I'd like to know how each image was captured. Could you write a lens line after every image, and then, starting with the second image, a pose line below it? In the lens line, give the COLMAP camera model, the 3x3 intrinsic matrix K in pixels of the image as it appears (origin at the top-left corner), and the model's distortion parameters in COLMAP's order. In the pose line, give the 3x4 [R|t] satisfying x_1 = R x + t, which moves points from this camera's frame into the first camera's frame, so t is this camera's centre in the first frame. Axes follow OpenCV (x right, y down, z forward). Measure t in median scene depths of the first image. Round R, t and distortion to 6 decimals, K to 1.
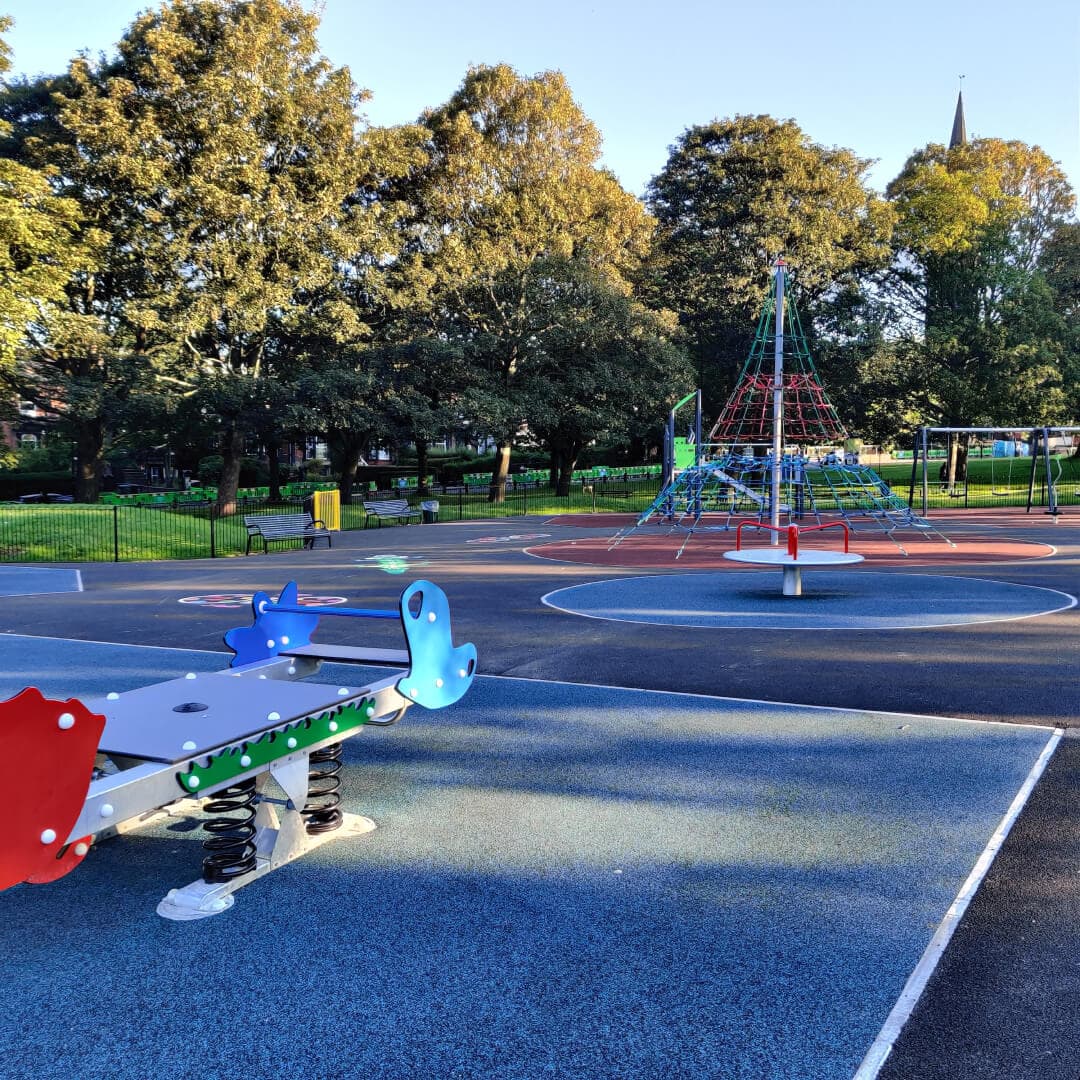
lens RADIAL K [[1147.1, 0, 540.0], [0, 1147.1, 540.0], [0, 0, 1]] dist [0.017556, 0.062804]
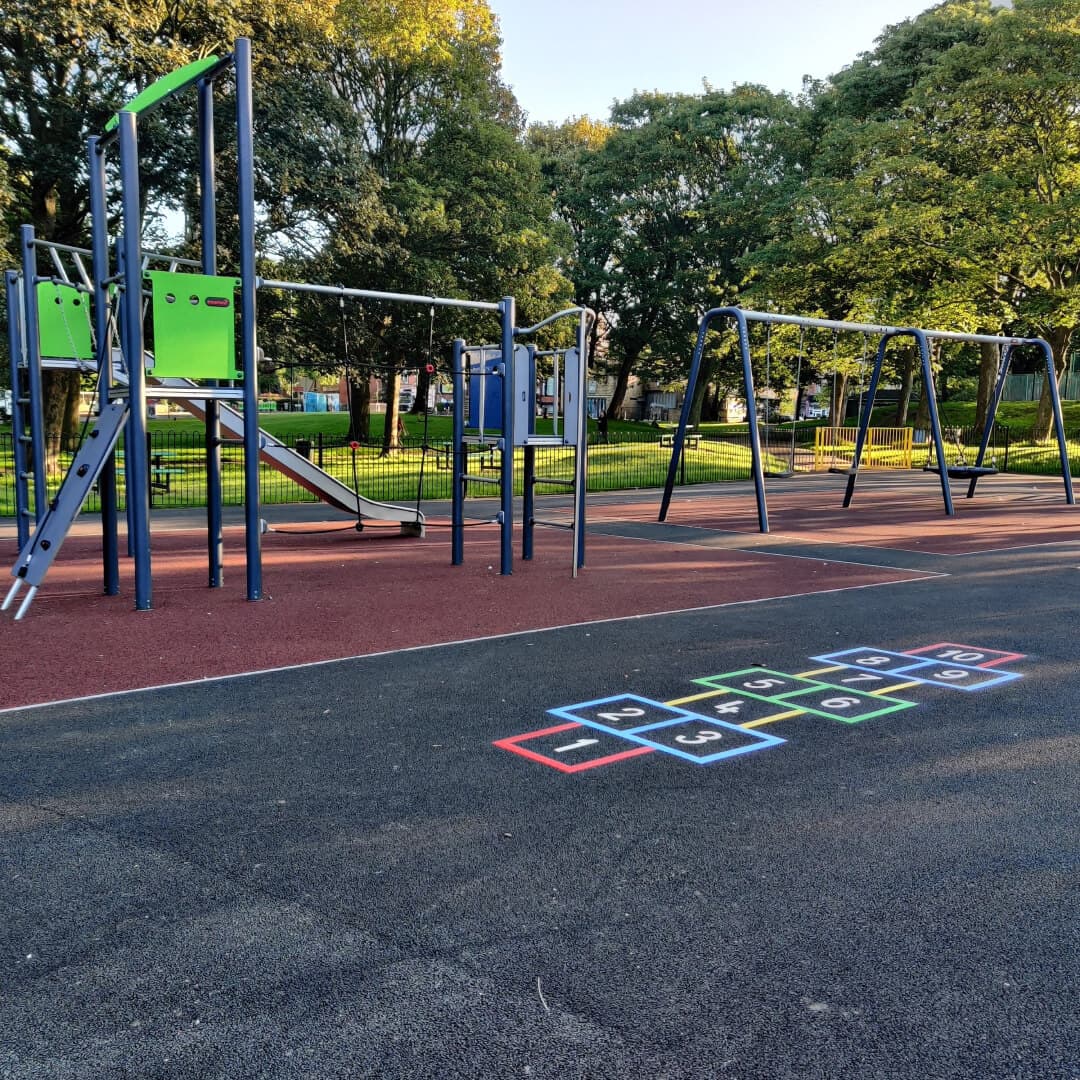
lens RADIAL K [[1087.2, 0, 509.1], [0, 1087.2, 536.6], [0, 0, 1]] dist [0.017162, 0.025916]
pose [[0.793553, -0.052329, 0.606247, 0.029120], [0.028529, 0.998399, 0.048835, -0.026873], [-0.607832, -0.021457, 0.793776, 0.510815]]
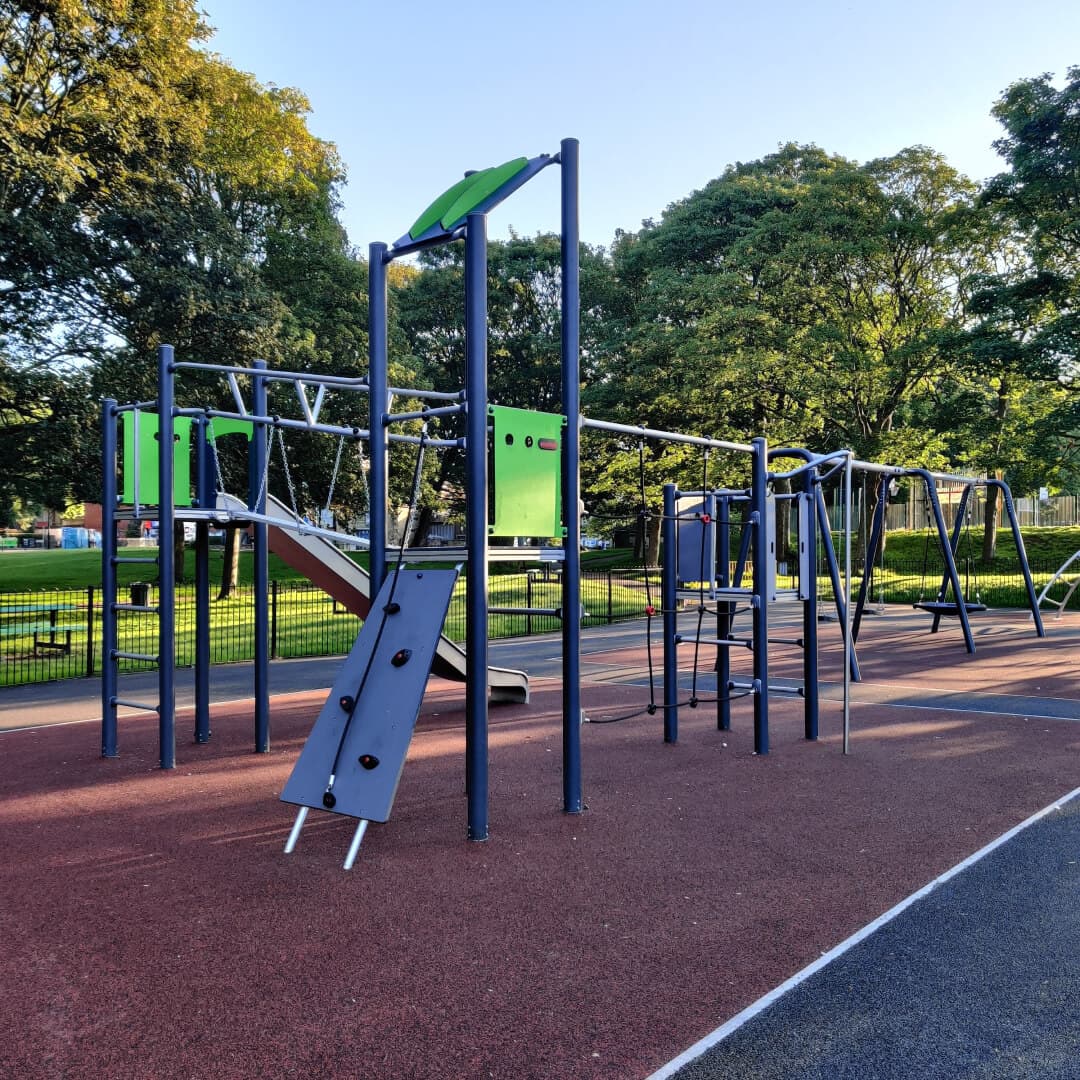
lens RADIAL K [[1087.2, 0, 509.1], [0, 1087.2, 536.6], [0, 0, 1]] dist [0.017162, 0.025916]
pose [[0.621403, 0.010656, 0.783419, -0.010071], [0.056866, 0.996657, -0.058663, -0.035982], [-0.781425, 0.081004, 0.618720, 0.586600]]
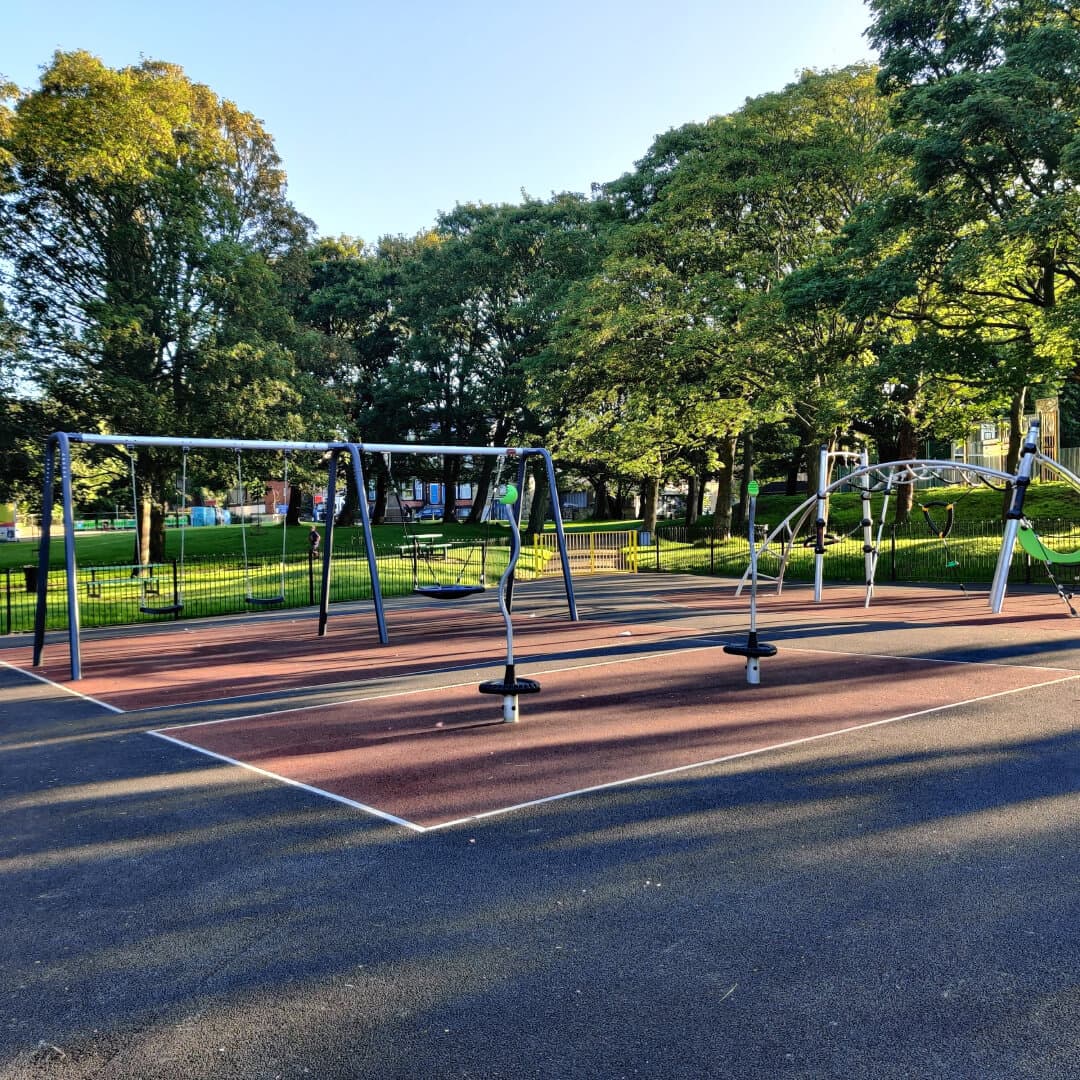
lens RADIAL K [[1087.2, 0, 509.1], [0, 1087.2, 536.6], [0, 0, 1]] dist [0.017162, 0.025916]
pose [[0.786043, -0.026867, 0.617587, 0.158450], [0.067315, 0.996834, -0.042310, -0.027858], [-0.614496, 0.074830, 0.785363, 0.441600]]
